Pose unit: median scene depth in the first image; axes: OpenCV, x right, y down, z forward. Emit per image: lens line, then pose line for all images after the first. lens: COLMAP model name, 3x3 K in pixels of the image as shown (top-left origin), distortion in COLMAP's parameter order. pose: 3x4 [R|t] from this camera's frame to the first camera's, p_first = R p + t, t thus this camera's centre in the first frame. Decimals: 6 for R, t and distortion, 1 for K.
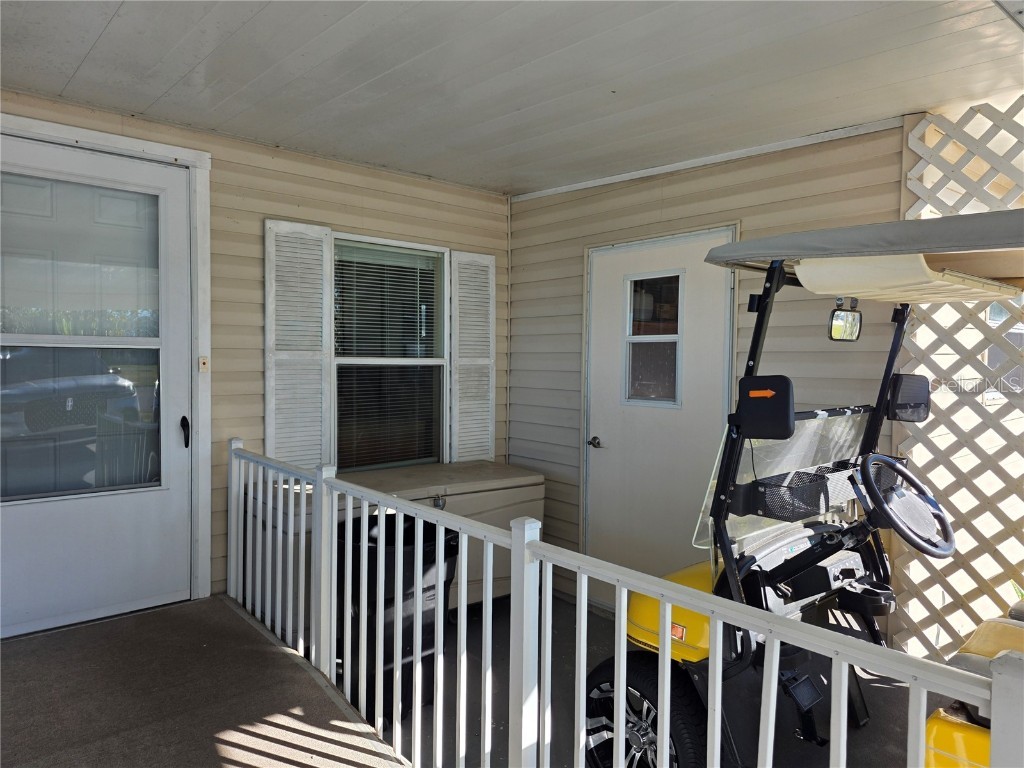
lens RADIAL K [[683.5, 0, 512.1], [0, 683.5, 382.4], [0, 0, 1]] dist [0.065553, -0.053090]
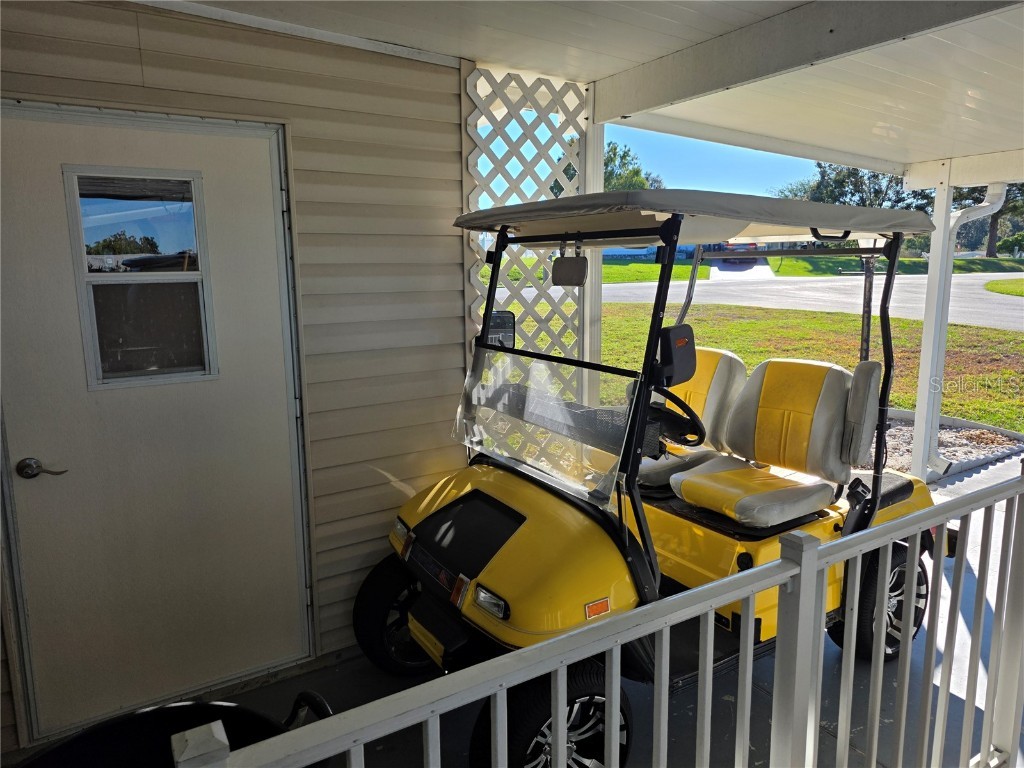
lens RADIAL K [[683.5, 0, 512.6], [0, 683.5, 379.8], [0, 0, 1]] dist [0.065553, -0.053090]
pose [[0.162318, -0.181365, 0.969928, -0.418394], [0.051477, 0.983181, 0.175228, -0.073104], [-0.985395, 0.021486, 0.168924, 0.623547]]
